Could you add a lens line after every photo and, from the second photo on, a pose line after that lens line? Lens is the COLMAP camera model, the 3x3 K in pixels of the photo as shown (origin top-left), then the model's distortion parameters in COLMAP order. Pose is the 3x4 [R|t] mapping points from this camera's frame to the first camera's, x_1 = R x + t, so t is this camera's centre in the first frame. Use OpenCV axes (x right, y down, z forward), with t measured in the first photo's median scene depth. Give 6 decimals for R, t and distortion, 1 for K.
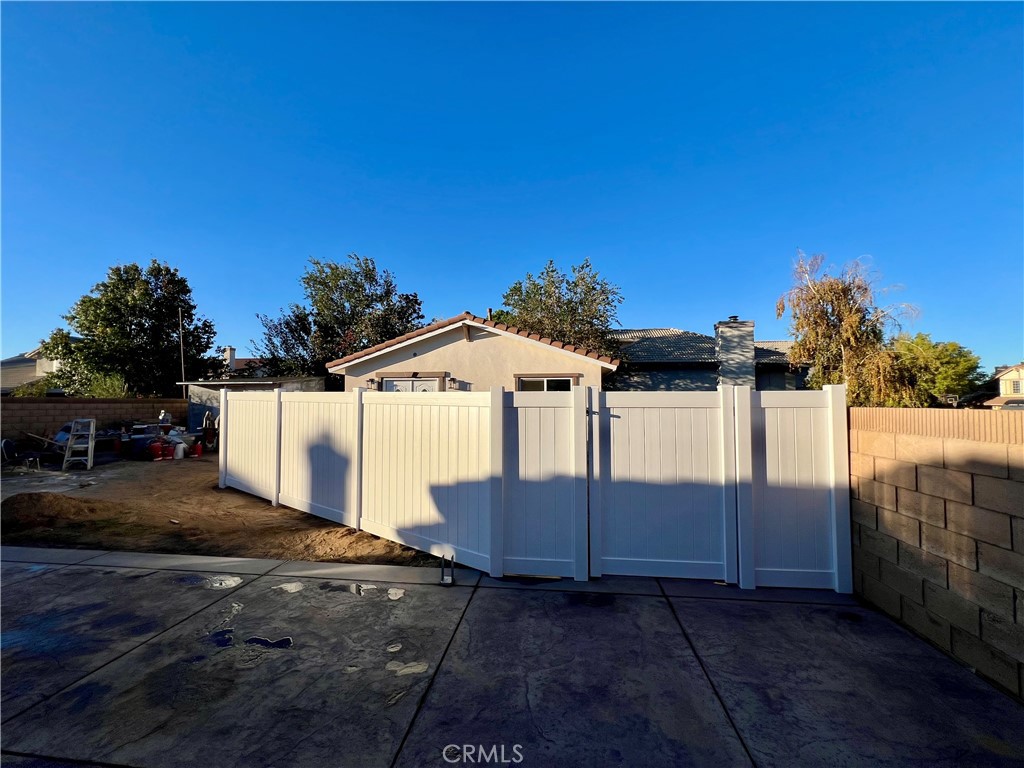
lens RADIAL K [[411.0, 0, 513.9], [0, 411.0, 386.1], [0, 0, 1]] dist [-0.001739, 0.000258]
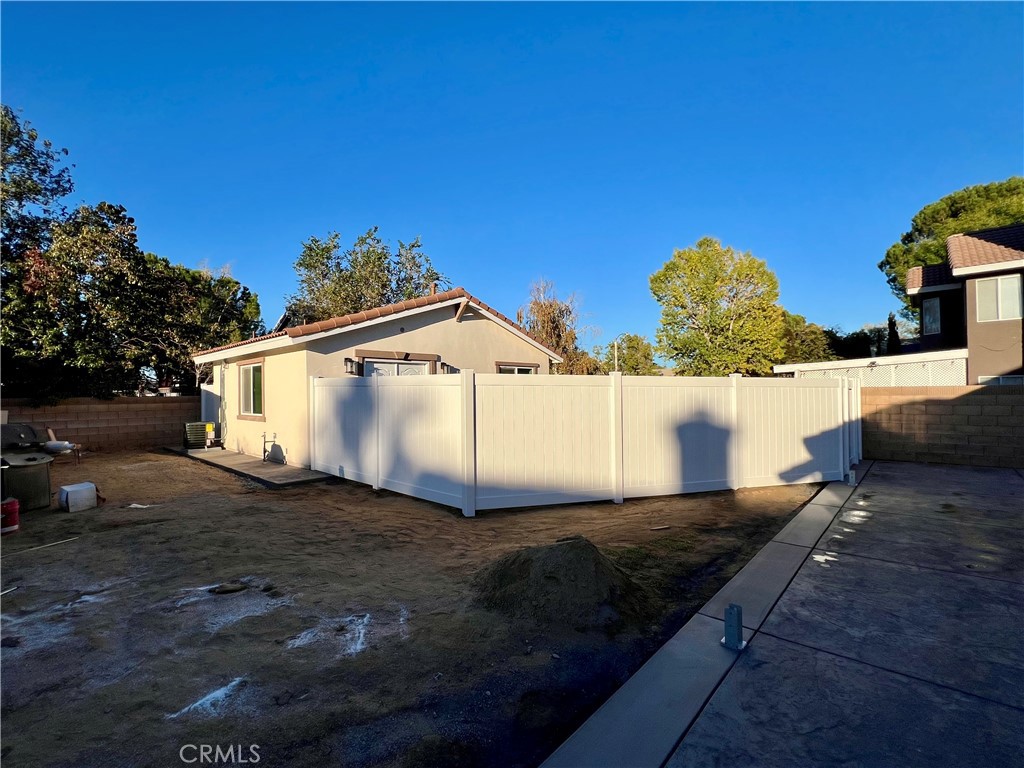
lens RADIAL K [[460.9, 0, 512.0], [0, 460.9, 384.0], [0, 0, 1]] dist [-0.000537, -0.000017]
pose [[0.580077, 0.006521, 0.814535, -0.822583], [-0.017414, 0.999839, 0.004397, 0.017600], [-0.814375, -0.016735, 0.580097, 0.328148]]
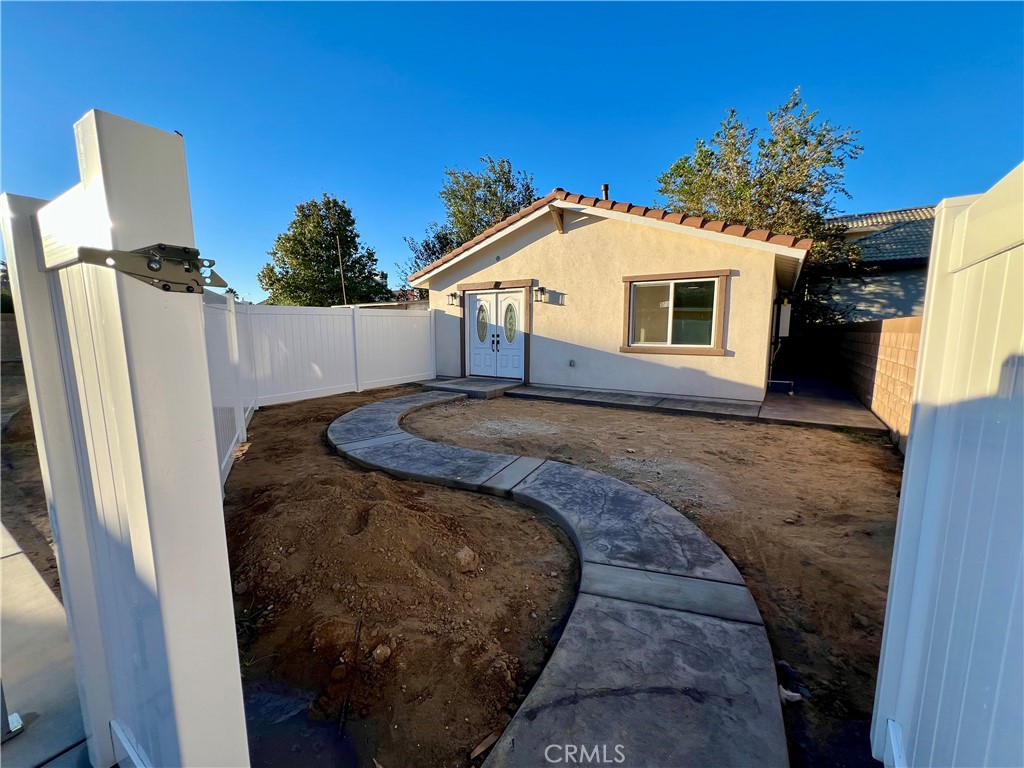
lens RADIAL K [[411.0, 0, 513.9], [0, 411.0, 386.1], [0, 0, 1]] dist [-0.001739, 0.000258]
pose [[0.900621, 0.063067, -0.430005, 0.133606], [0.012197, 0.985358, 0.170064, 0.028890], [0.434434, -0.158408, 0.886664, 0.287975]]
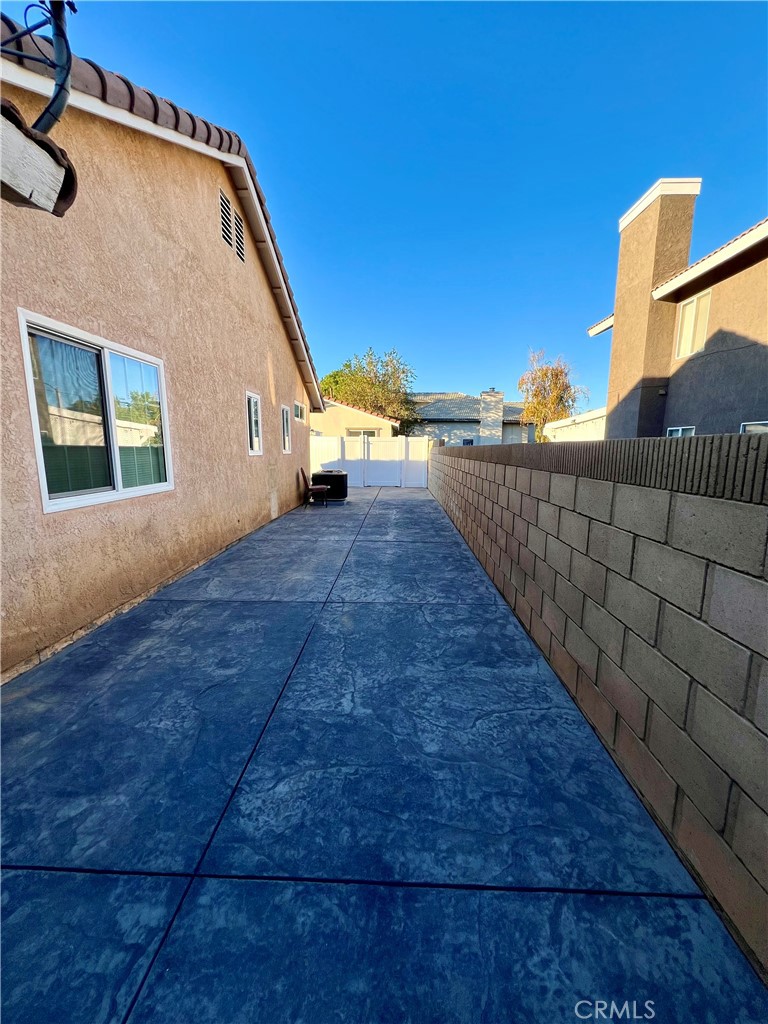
lens RADIAL K [[411.0, 0, 384.0], [0, 411.0, 512.0], [0, 0, 1]] dist [-0.001739, 0.000258]
pose [[0.996331, -0.007517, 0.085253, 0.012264], [-0.008881, 0.981677, 0.190346, -0.009028], [-0.085121, -0.190405, 0.978008, -0.886461]]
